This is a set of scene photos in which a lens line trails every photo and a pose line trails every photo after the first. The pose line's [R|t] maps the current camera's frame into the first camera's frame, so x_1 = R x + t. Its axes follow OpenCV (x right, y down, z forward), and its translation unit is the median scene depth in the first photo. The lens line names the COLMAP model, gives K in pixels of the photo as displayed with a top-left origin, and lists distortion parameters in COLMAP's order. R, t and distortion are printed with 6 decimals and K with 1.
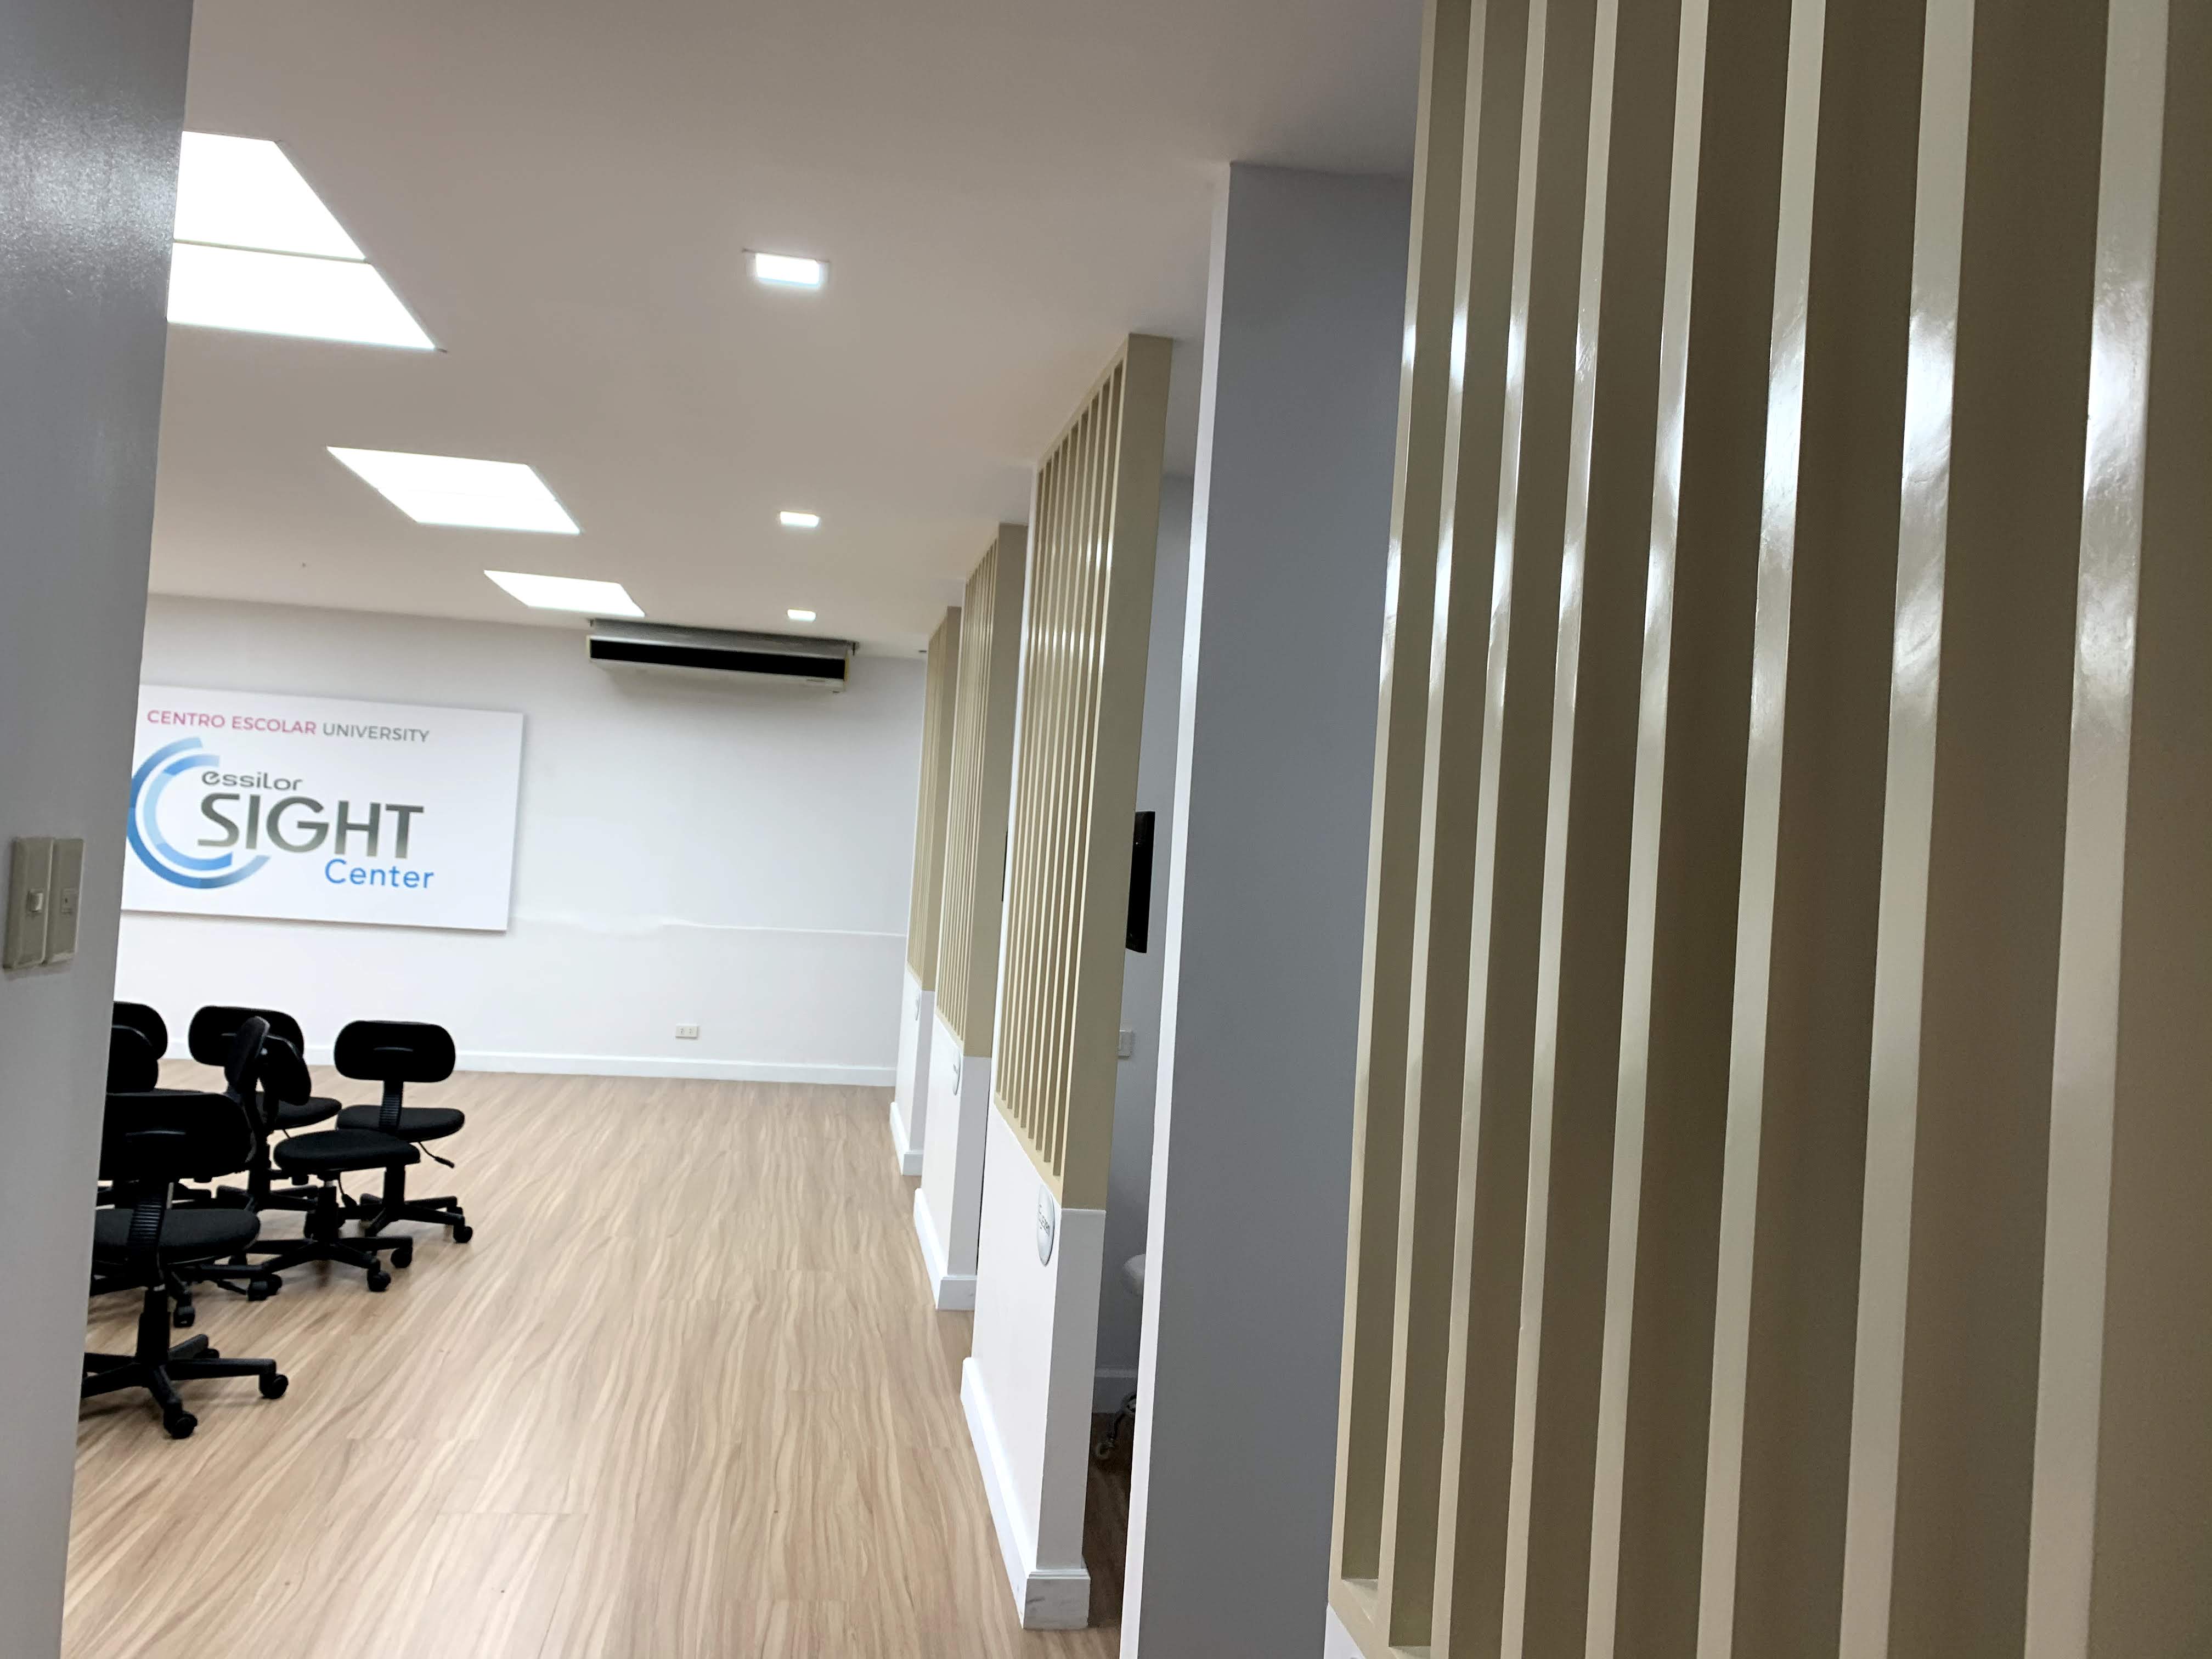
lens RADIAL K [[1665.9, 0, 1112.8], [0, 1665.9, 802.9], [0, 0, 1]] dist [0.007337, -0.005213]
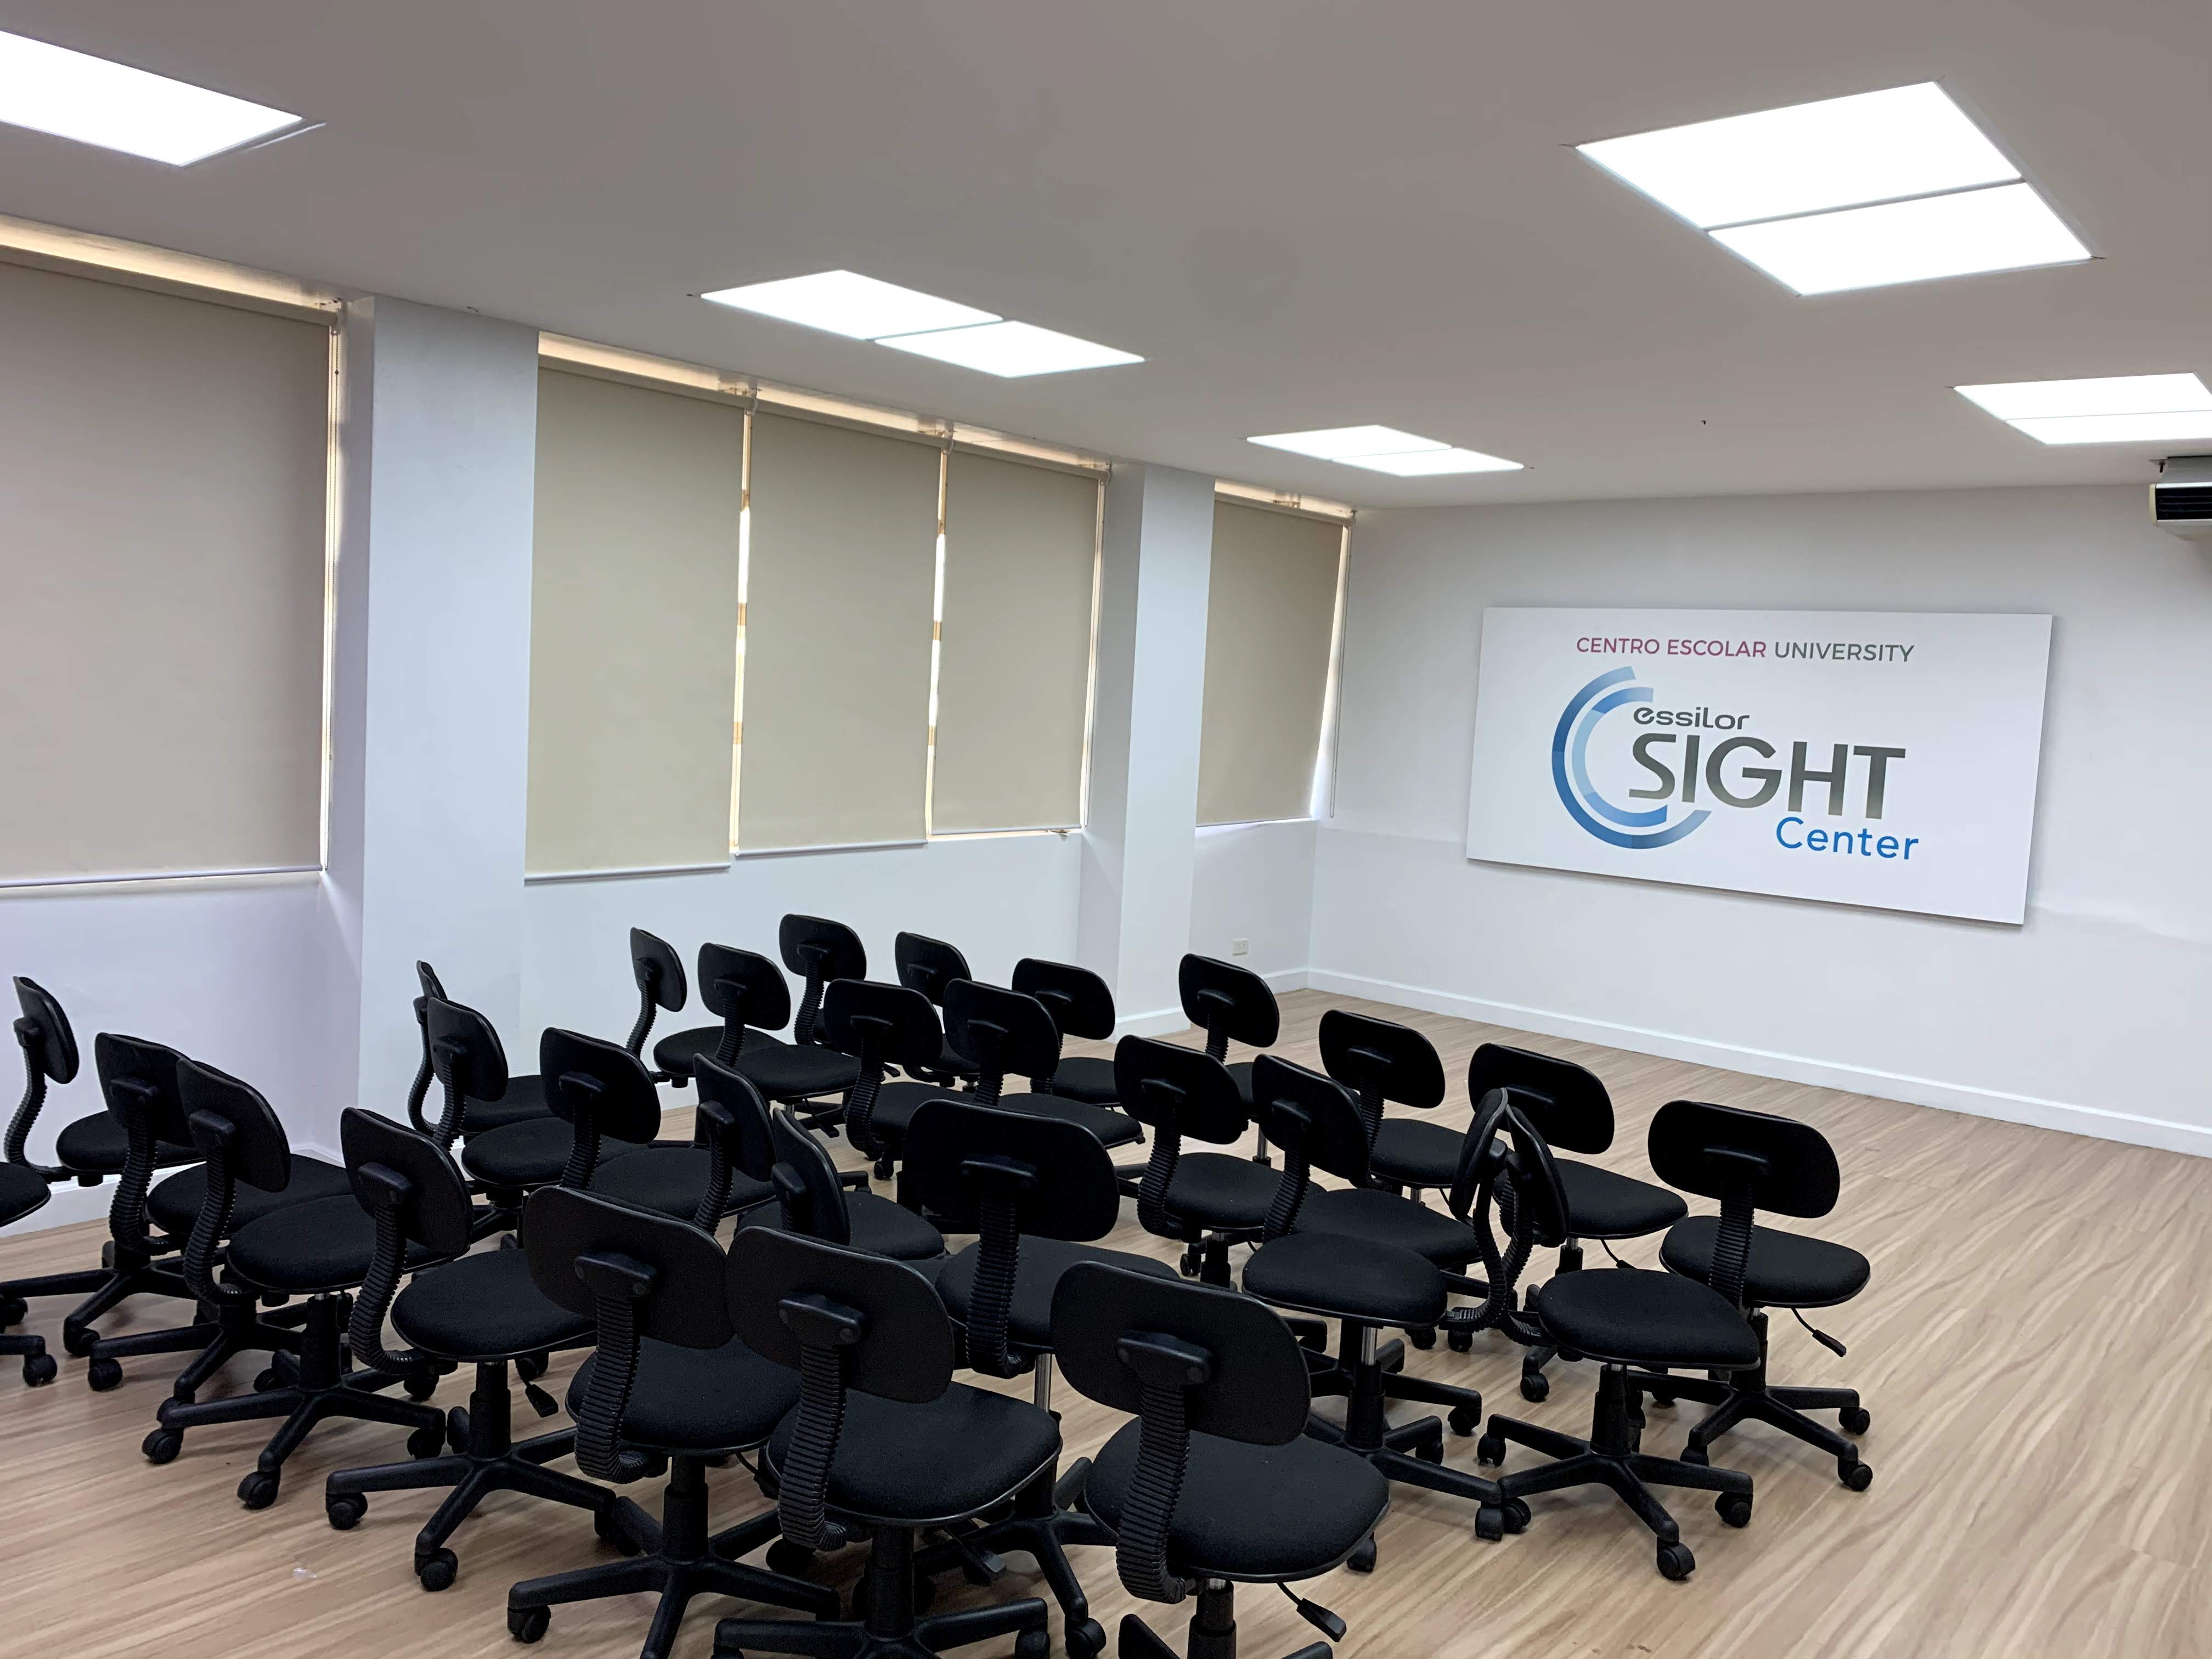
lens RADIAL K [[1665.9, 0, 1112.8], [0, 1665.9, 802.9], [0, 0, 1]] dist [0.007337, -0.005213]
pose [[0.630095, 0.022942, -0.776179, -0.063094], [0.008295, 0.999308, 0.036271, -0.003751], [0.776474, -0.029293, 0.629468, 0.272164]]
